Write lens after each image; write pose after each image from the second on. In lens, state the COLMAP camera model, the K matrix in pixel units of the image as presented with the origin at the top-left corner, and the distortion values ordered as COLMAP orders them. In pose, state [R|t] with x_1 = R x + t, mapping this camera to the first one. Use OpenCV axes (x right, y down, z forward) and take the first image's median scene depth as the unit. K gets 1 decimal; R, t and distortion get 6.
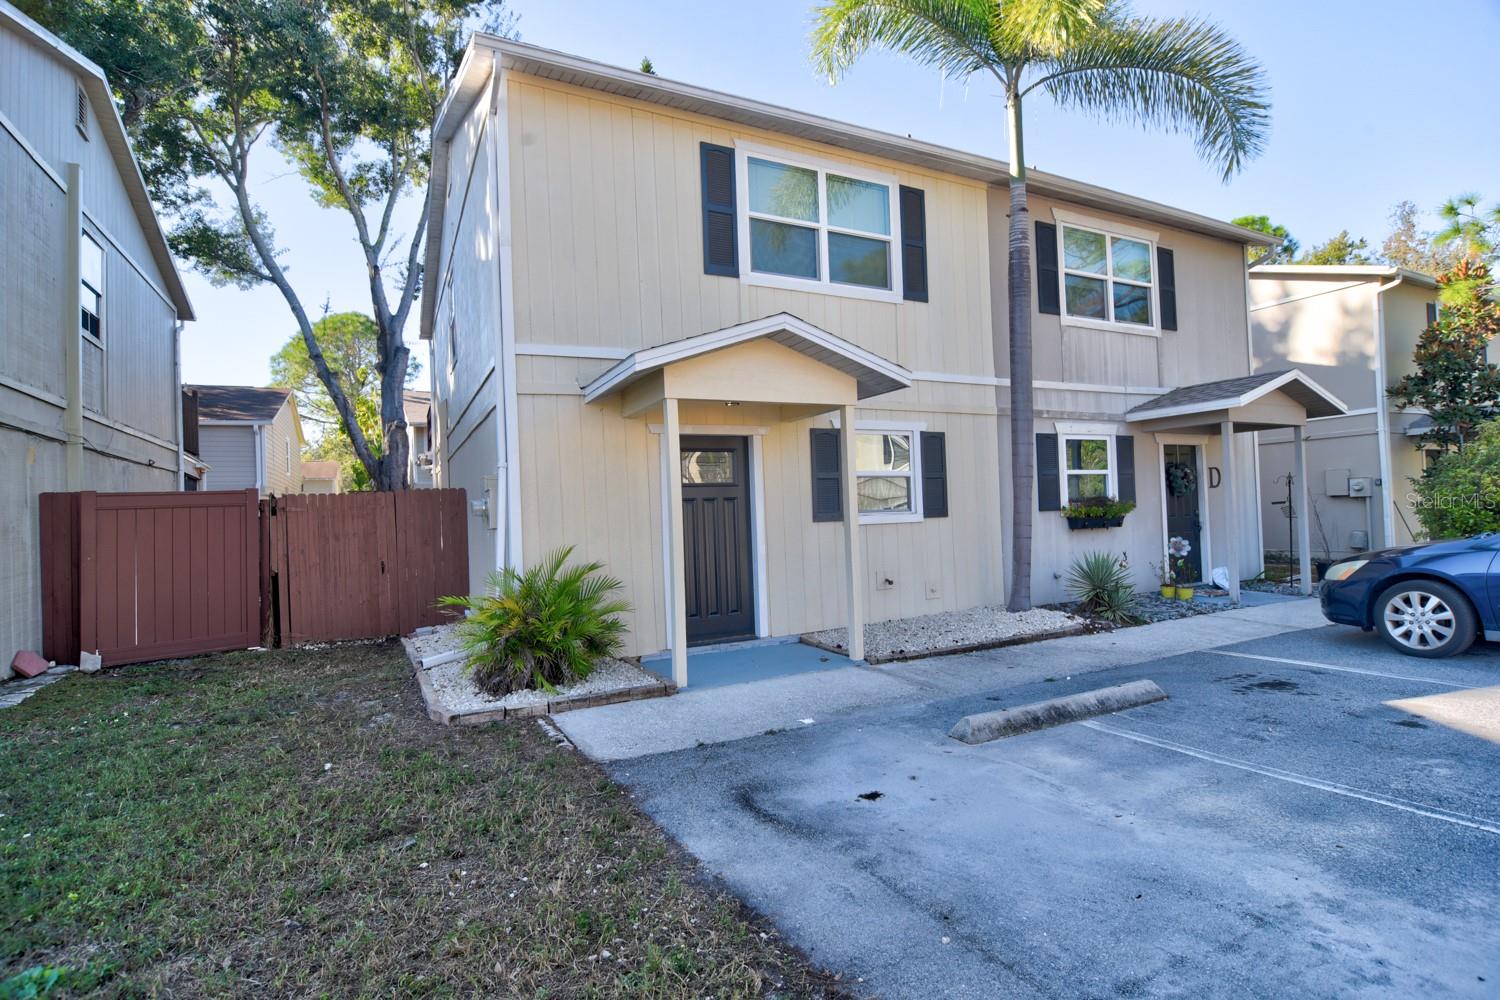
lens RADIAL K [[724.2, 0, 748.9], [0, 724.2, 505.3], [0, 0, 1]] dist [-0.003219, -0.008150]
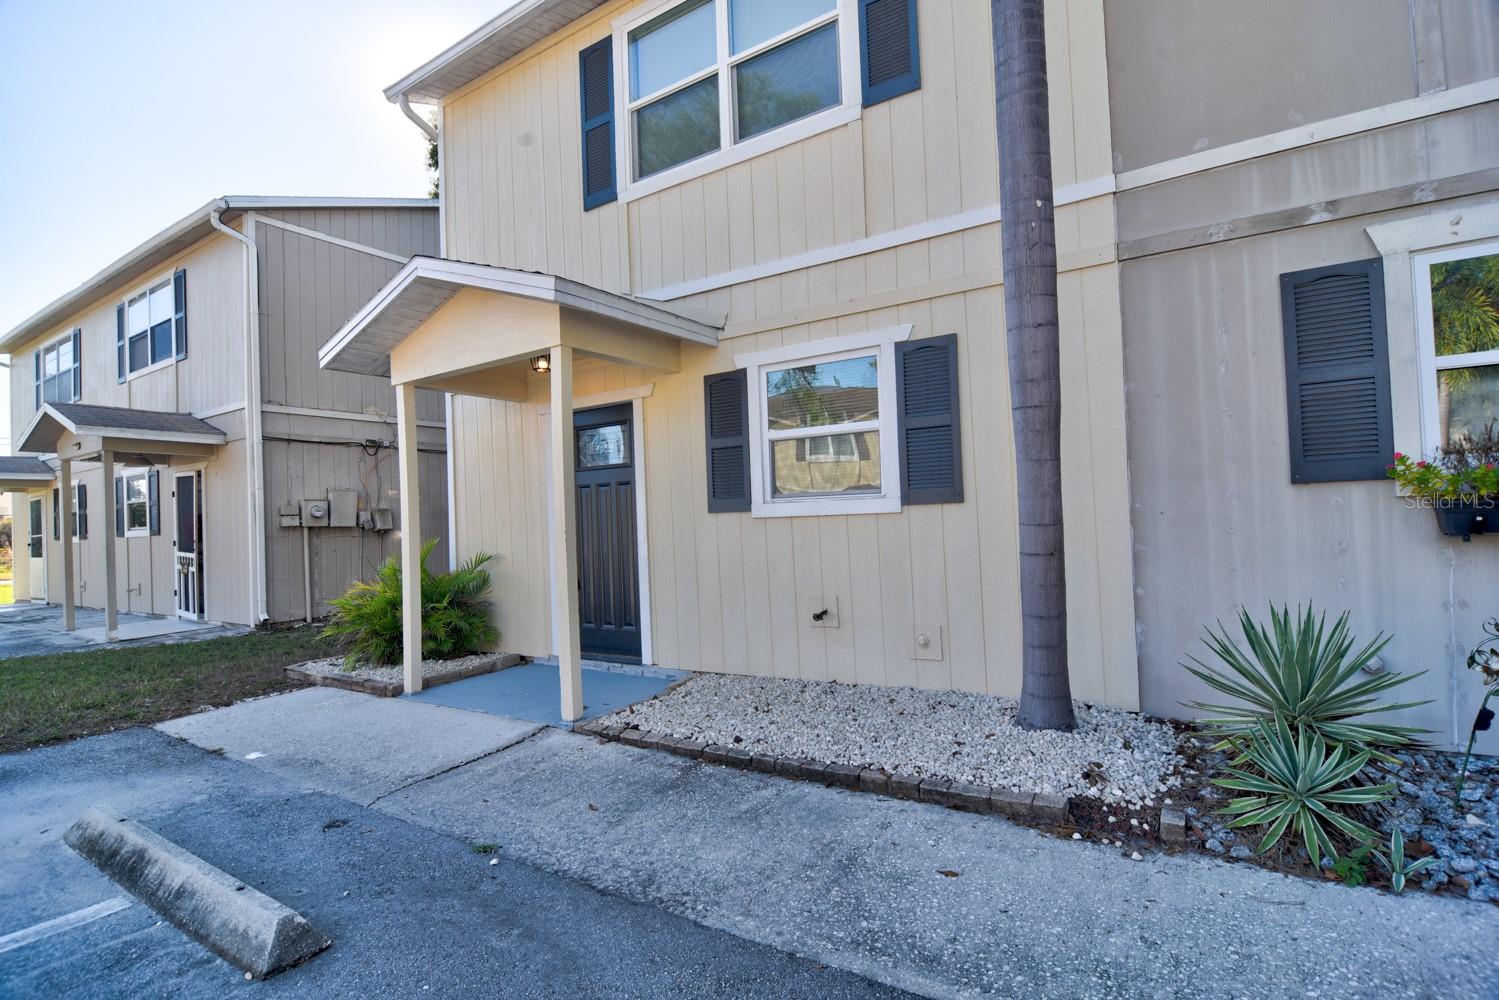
lens RADIAL K [[723.7, 0, 748.4], [0, 723.7, 505.3], [0, 0, 1]] dist [-0.003219, -0.008150]
pose [[0.499788, 0.001726, -0.866146, 0.718716], [0.032396, 0.999261, 0.020685, 0.003156], [0.865542, -0.038398, 0.499363, 0.709707]]
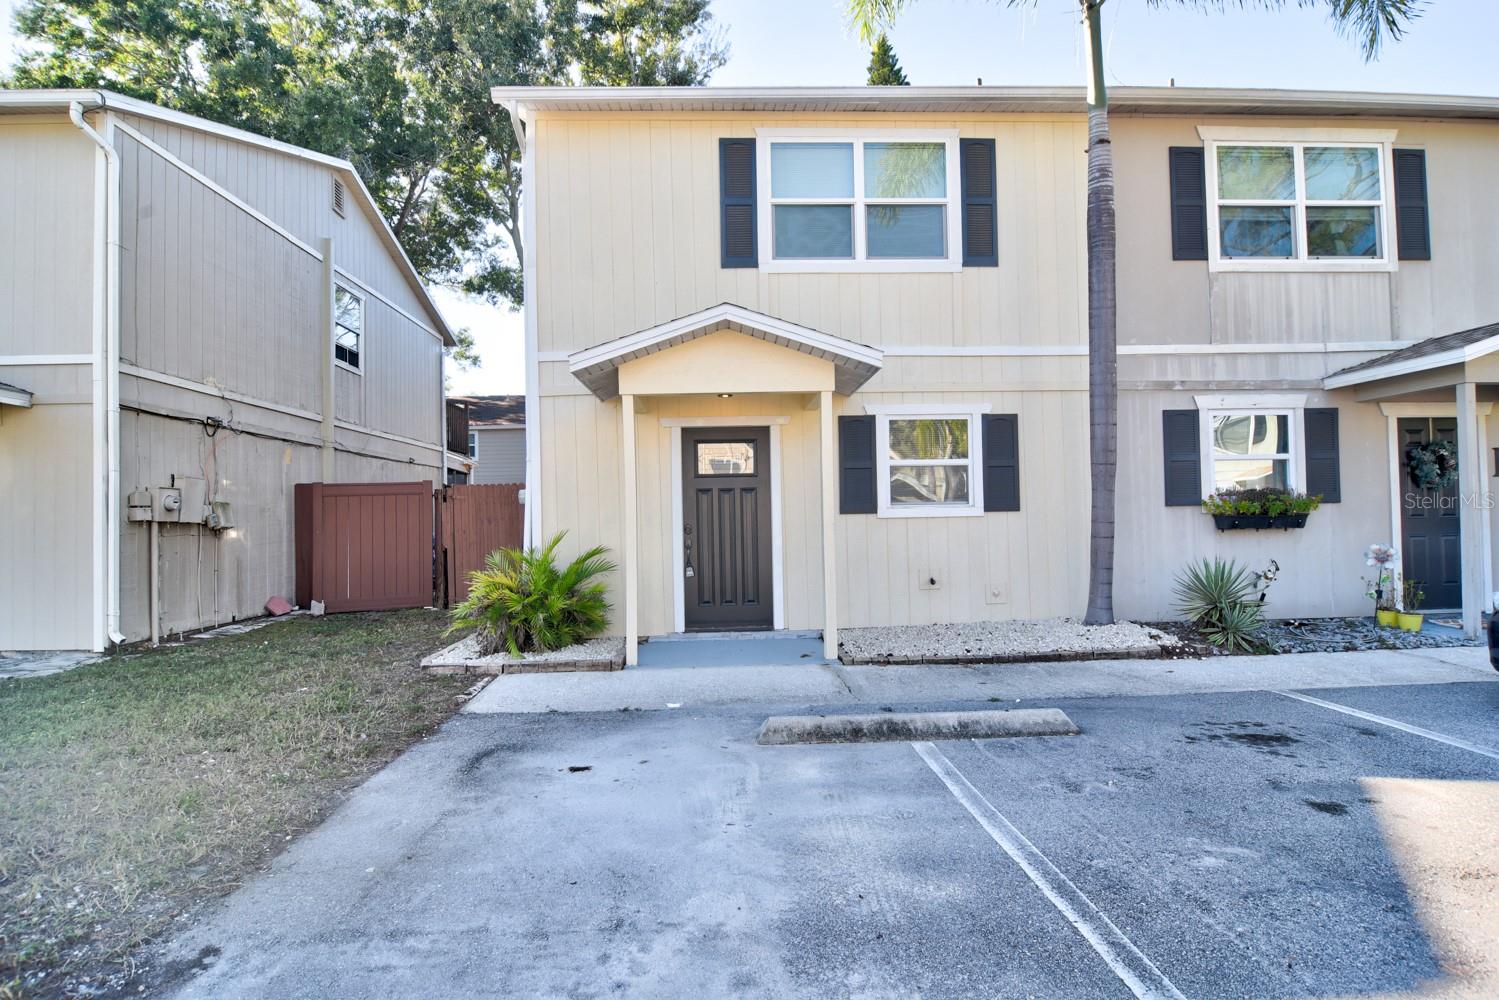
lens RADIAL K [[747.8, 0, 747.8], [0, 747.8, 506.3], [0, 0, 1]] dist [-0.000789, -0.010164]
pose [[0.909736, 0.011895, -0.415017, 0.398386], [-0.007220, 0.999892, 0.012832, 0.001346], [0.415125, -0.008677, 0.909723, 0.054005]]
